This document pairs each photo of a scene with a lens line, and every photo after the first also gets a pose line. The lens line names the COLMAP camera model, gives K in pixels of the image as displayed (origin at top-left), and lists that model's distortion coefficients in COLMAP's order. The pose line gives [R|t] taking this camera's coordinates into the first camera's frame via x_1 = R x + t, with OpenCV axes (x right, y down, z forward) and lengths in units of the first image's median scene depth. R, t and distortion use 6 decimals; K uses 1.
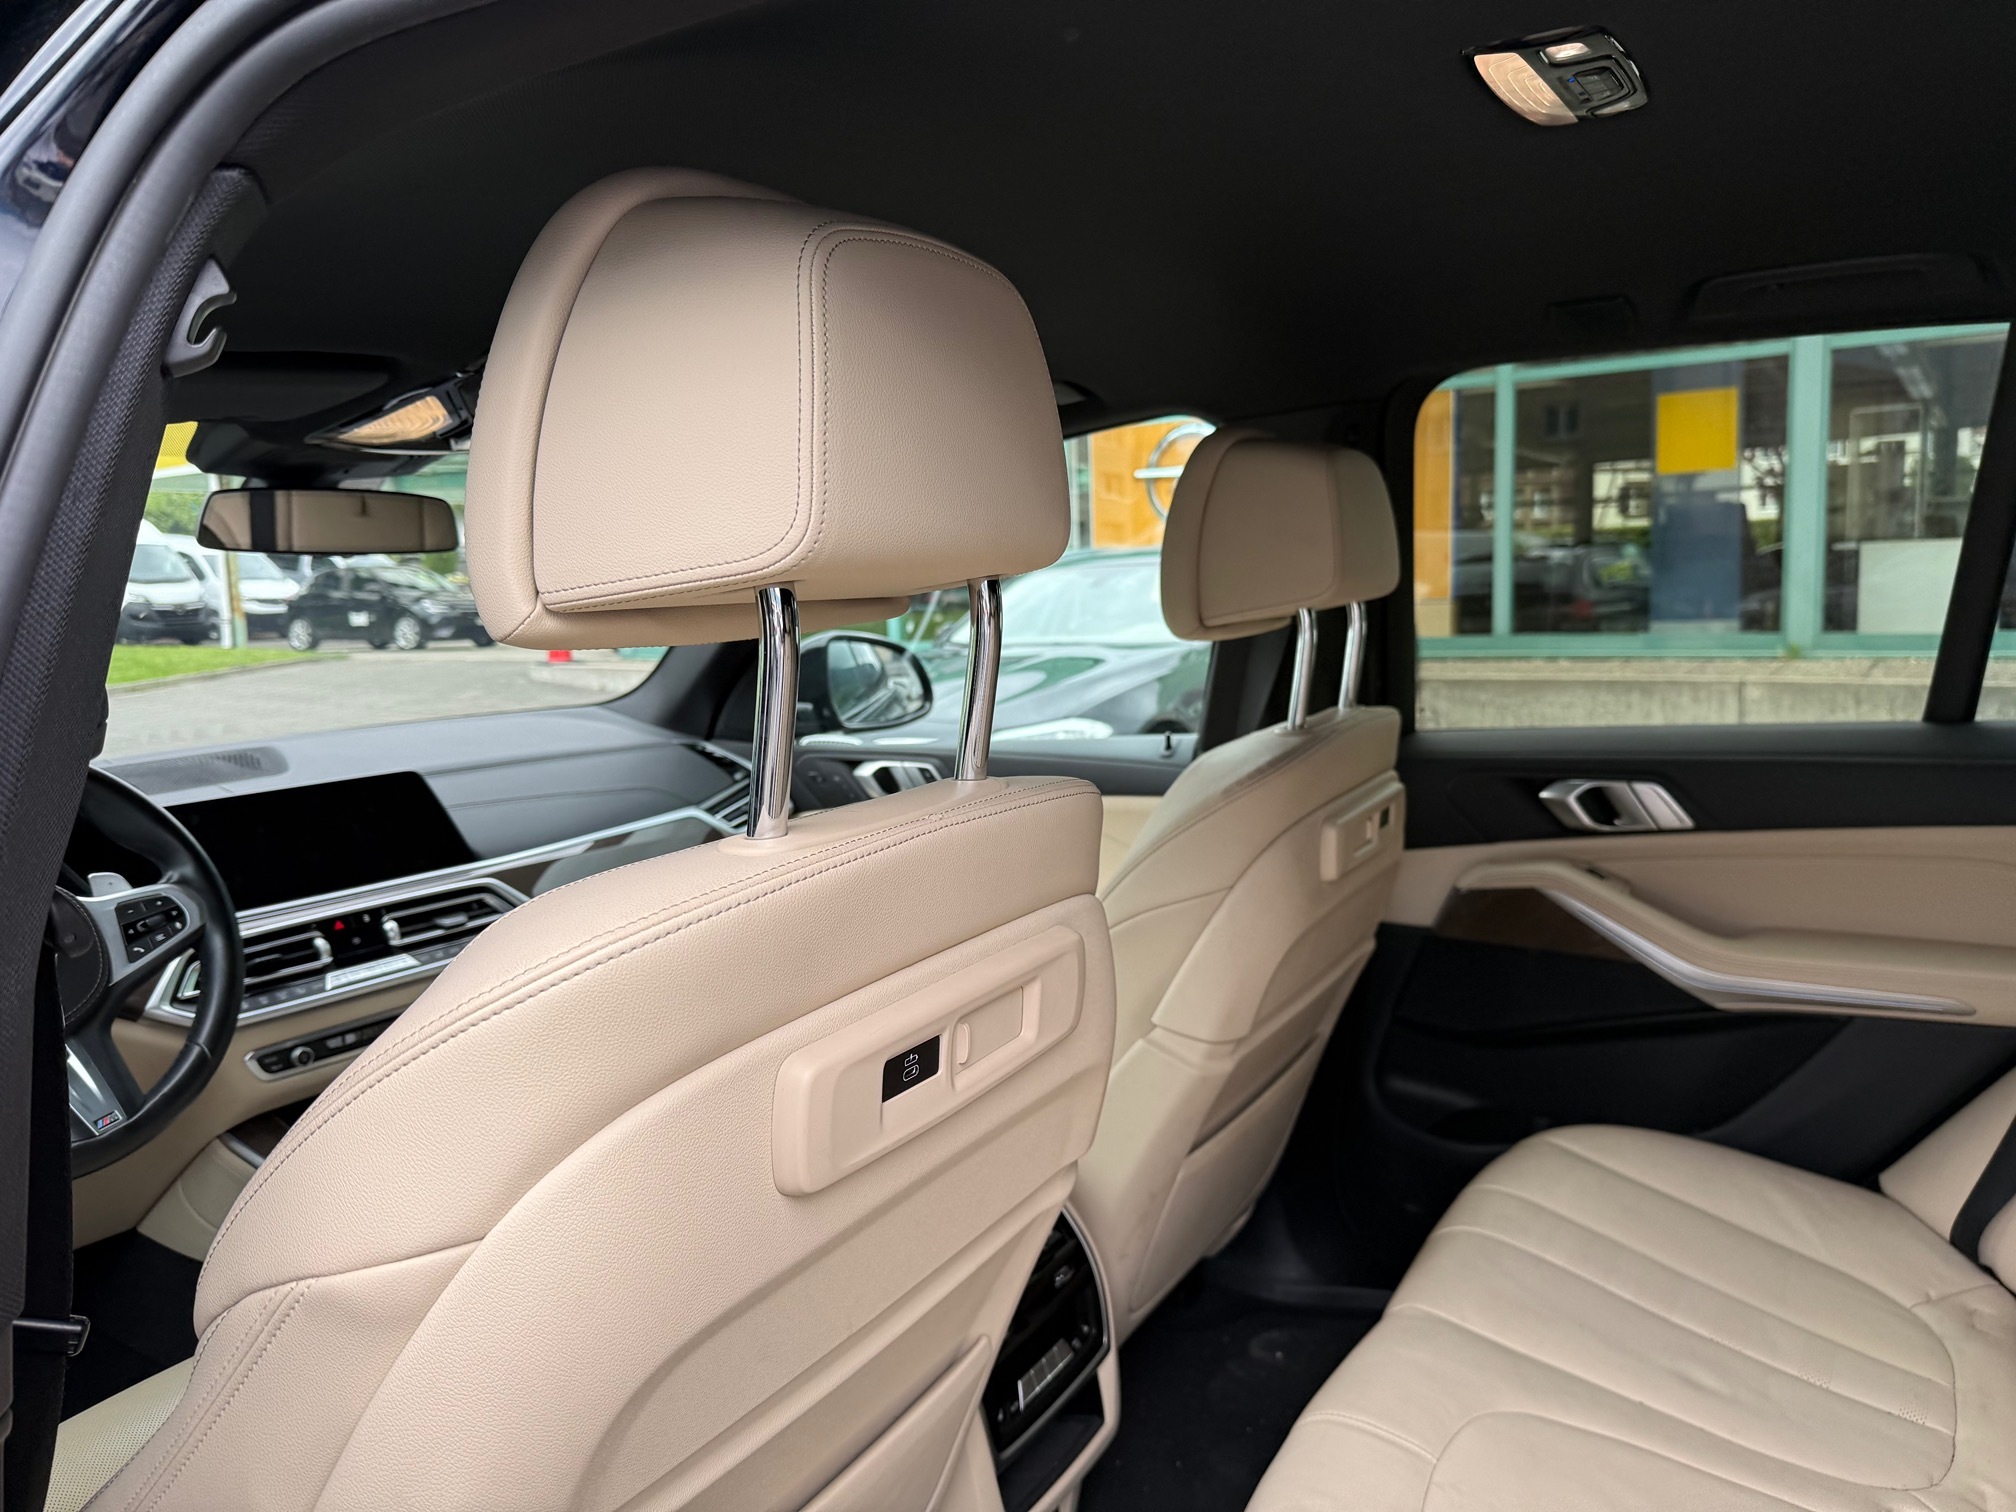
lens RADIAL K [[1435.1, 0, 1009.5], [0, 1435.1, 773.2], [0, 0, 1]] dist [0.045770, -0.058889]
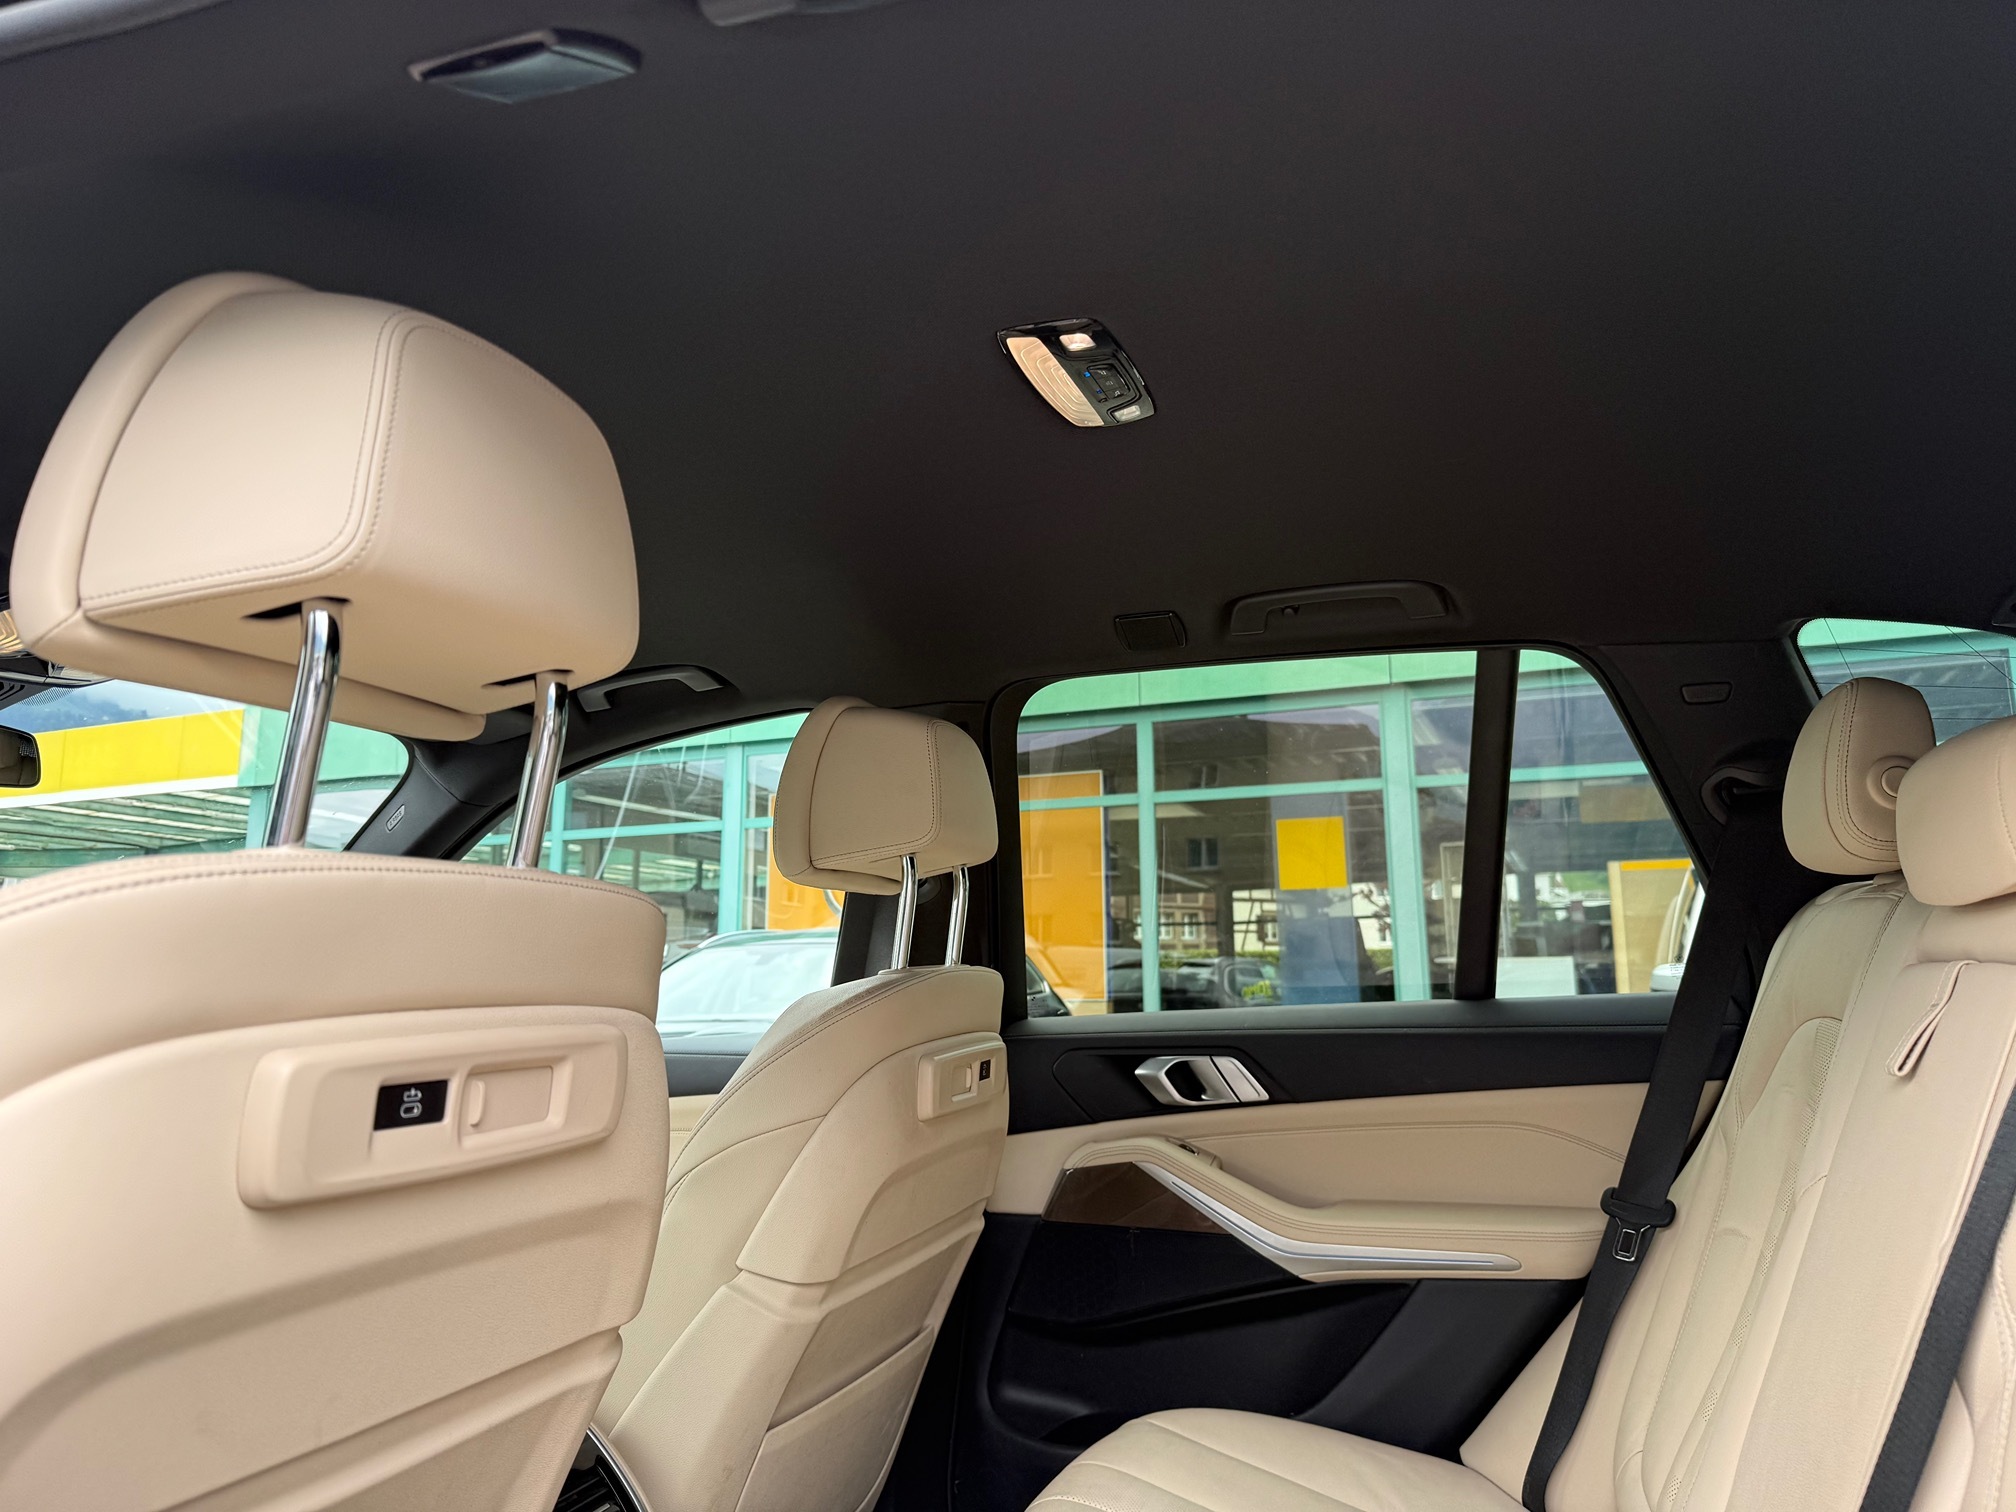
lens RADIAL K [[1435.1, 0, 997.9], [0, 1435.1, 748.9], [0, 0, 1]] dist [0.045770, -0.058889]
pose [[0.976564, 0.062723, 0.205885, 0.044978], [0.001373, 0.954759, -0.297379, 0.117433], [-0.215223, 0.290692, 0.932297, -0.028919]]
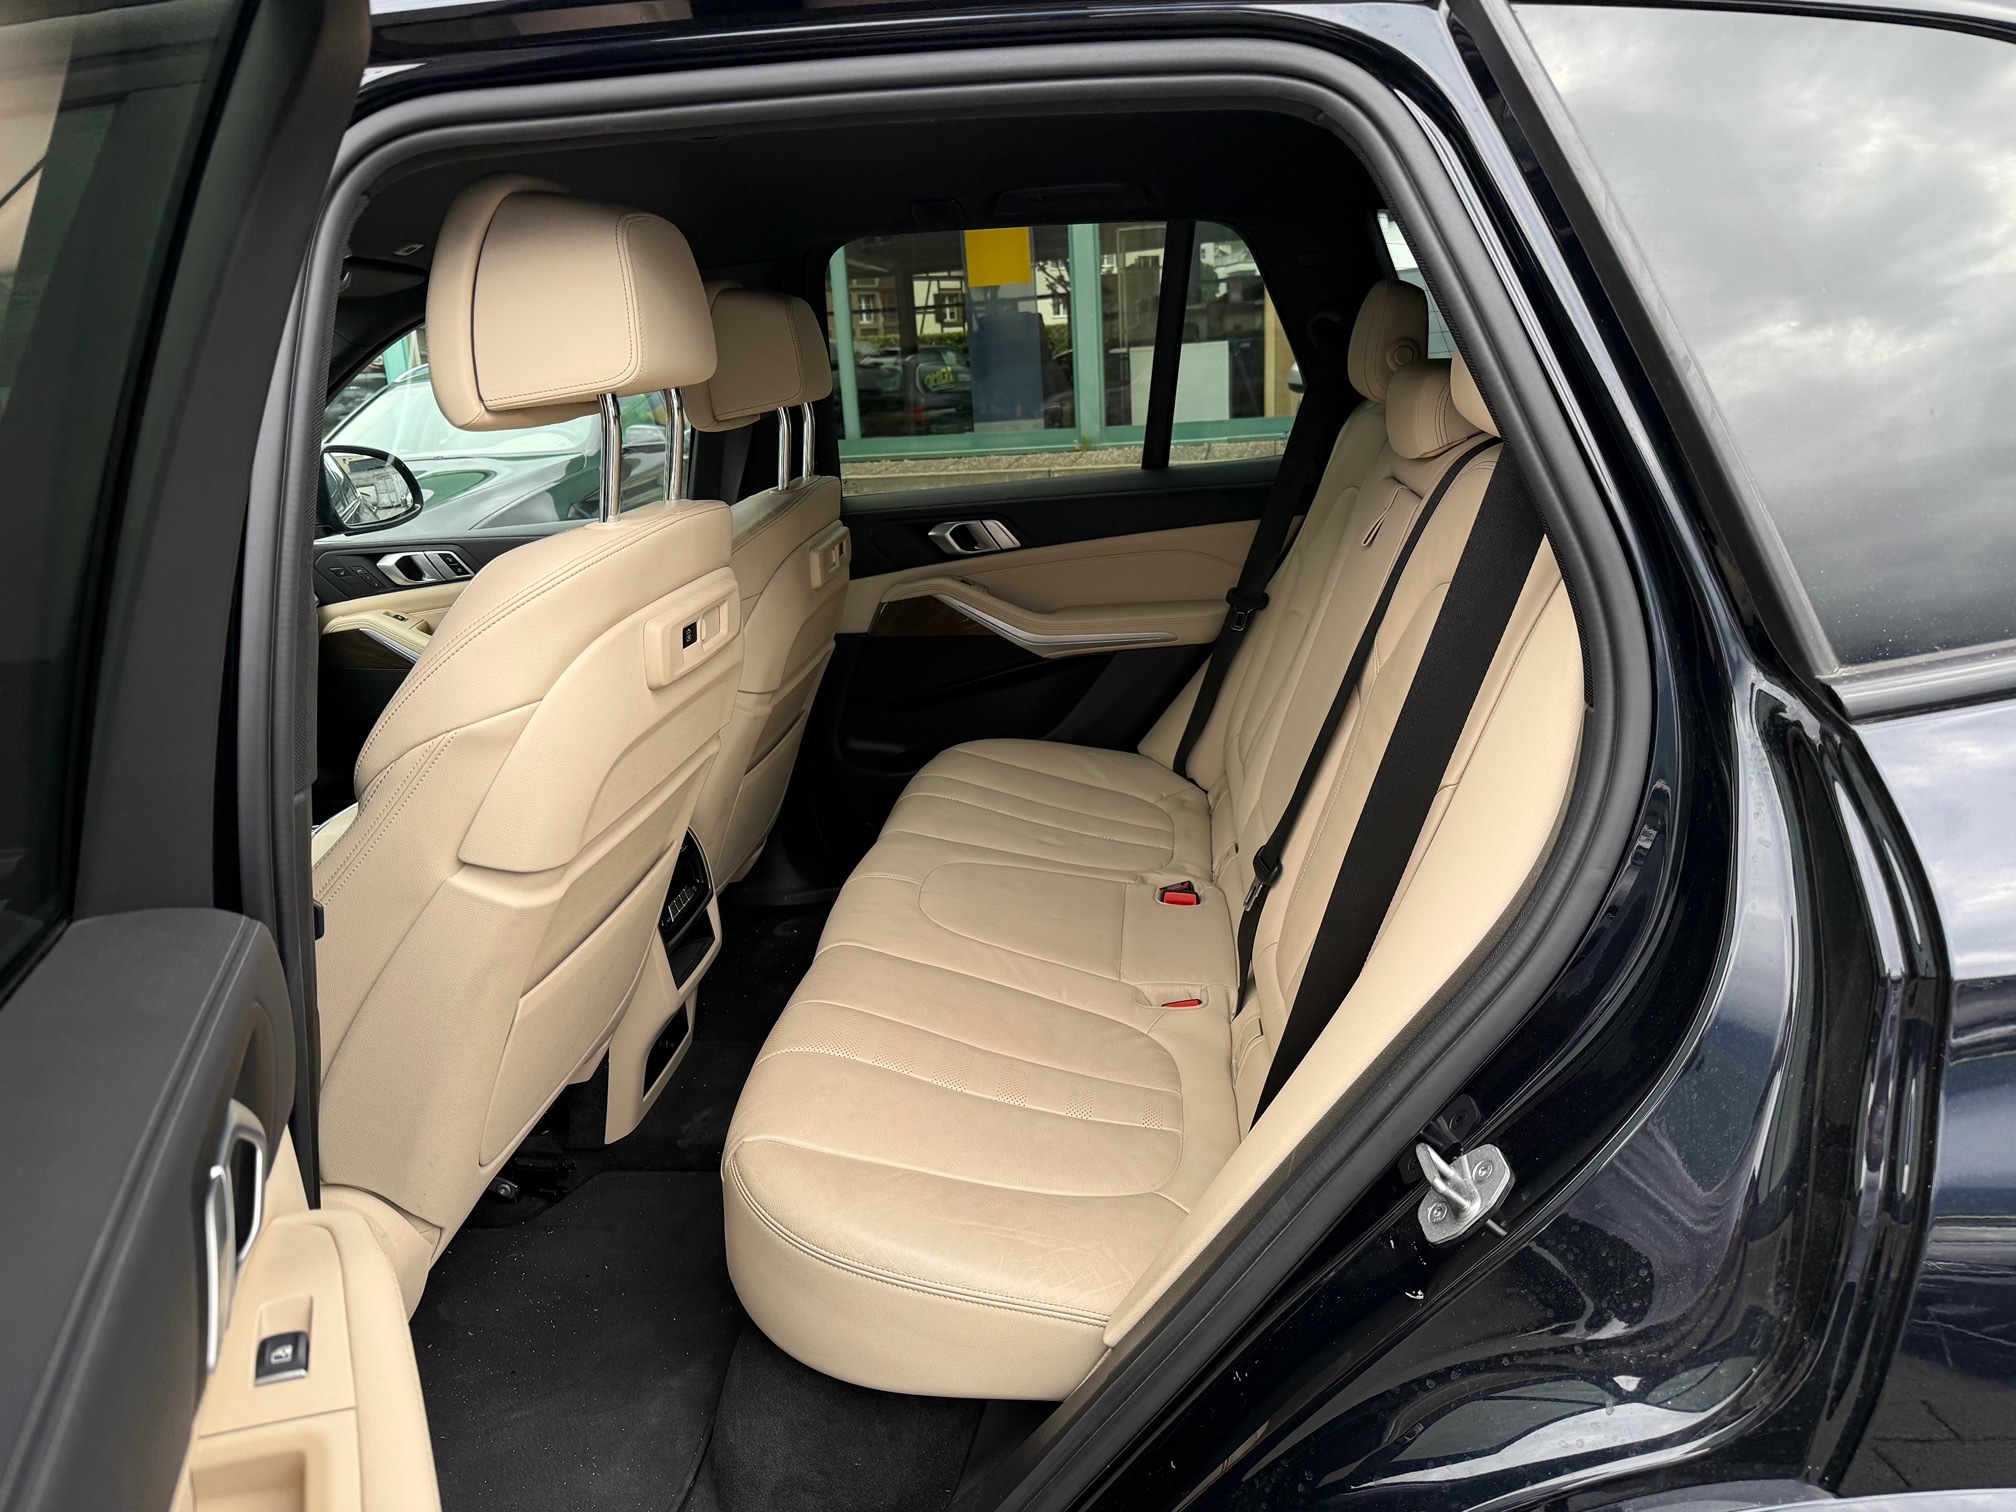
lens RADIAL K [[1435.1, 0, 1024.7], [0, 1435.1, 752.6], [0, 0, 1]] dist [0.045770, -0.058889]
pose [[0.899354, -0.127960, 0.418077, -0.228778], [0.079733, 0.988180, 0.130932, 0.061439], [-0.429889, -0.084420, 0.898926, -0.472905]]
